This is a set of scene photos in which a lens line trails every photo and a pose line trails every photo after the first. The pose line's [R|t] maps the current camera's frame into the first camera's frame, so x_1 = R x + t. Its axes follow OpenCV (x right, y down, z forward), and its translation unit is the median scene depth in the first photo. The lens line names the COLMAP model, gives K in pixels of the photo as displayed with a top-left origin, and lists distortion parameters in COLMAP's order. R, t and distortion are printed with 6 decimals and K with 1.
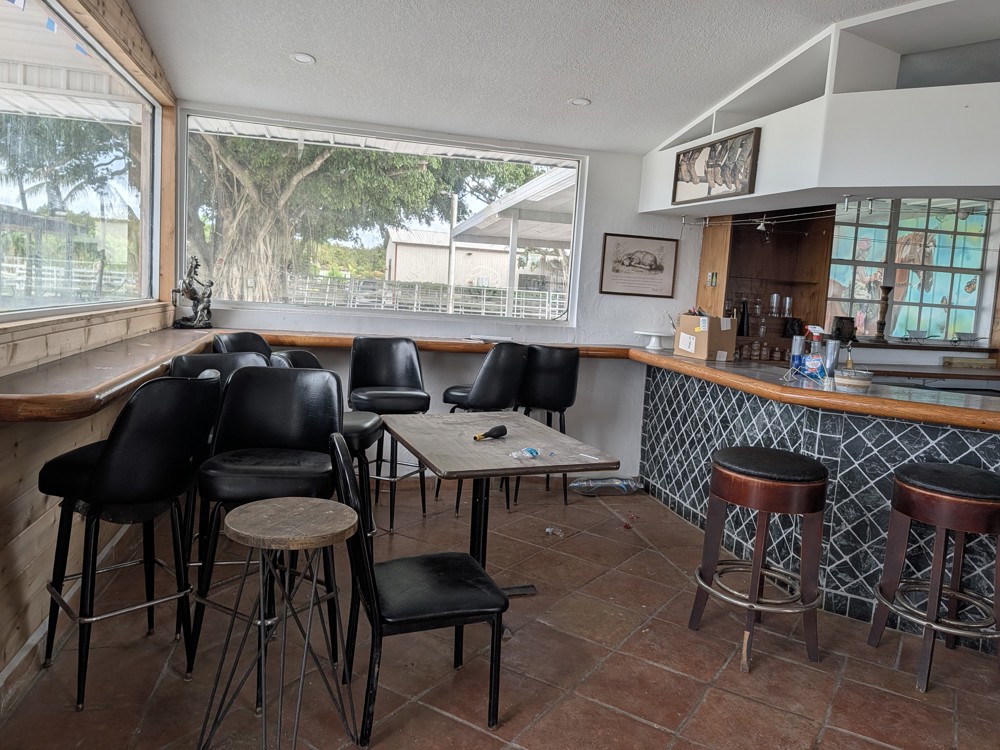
lens RADIAL K [[721.6, 0, 500.1], [0, 721.6, 357.8], [0, 0, 1]] dist [0.019320, -0.014343]
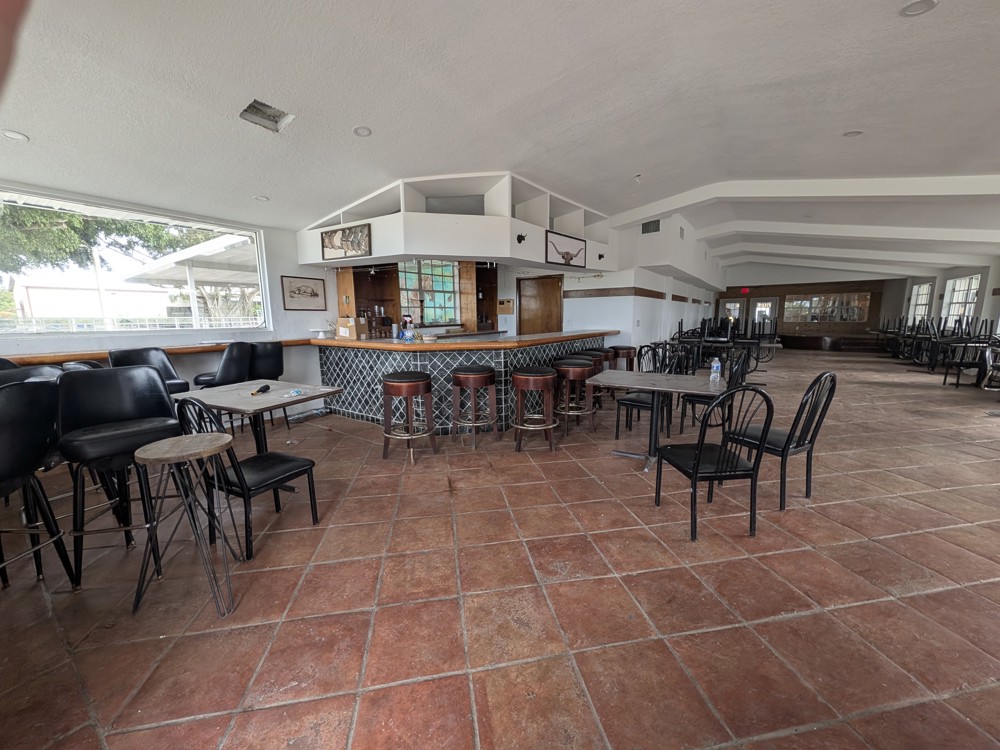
lens RADIAL K [[393.2, 0, 496.5], [0, 393.2, 378.1], [0, 0, 1]] dist [0.004995, -0.000302]
pose [[0.736232, -0.173832, 0.654023, -0.159390], [0.121620, 0.984698, 0.124814, 0.019535], [-0.665711, -0.012350, 0.746107, -0.079199]]
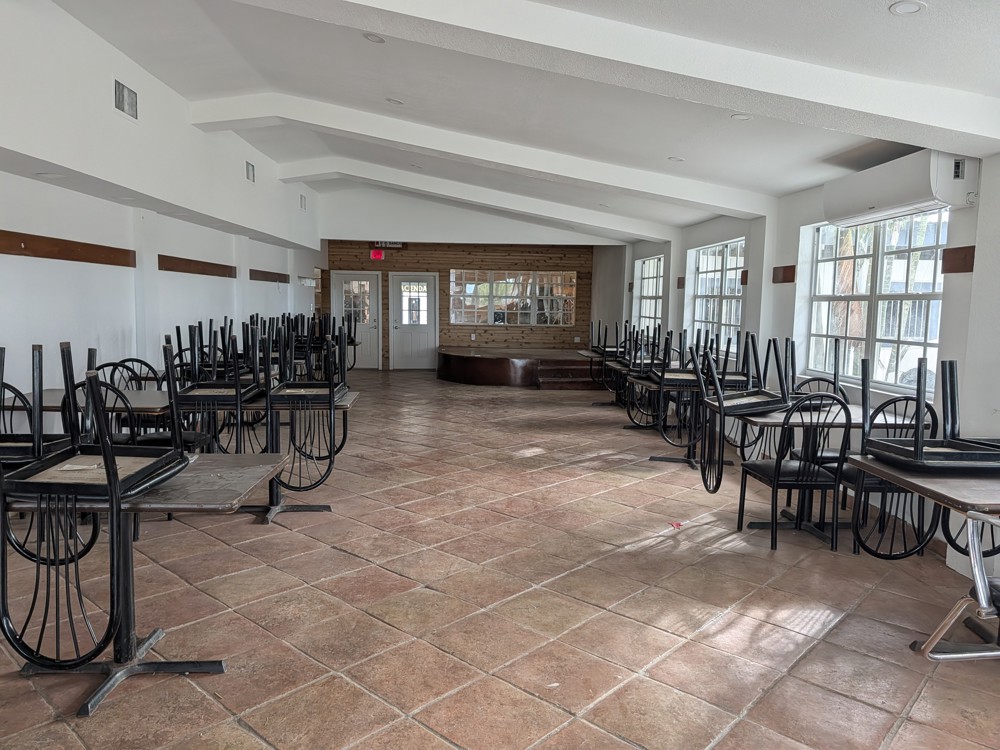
lens RADIAL K [[721.6, 0, 496.9], [0, 721.6, 374.7], [0, 0, 1]] dist [0.019320, -0.014343]
pose [[0.198411, -0.157202, 0.967430, 1.738146], [0.090817, 0.985756, 0.141554, 0.096124], [-0.975902, 0.059774, 0.209862, 0.050392]]
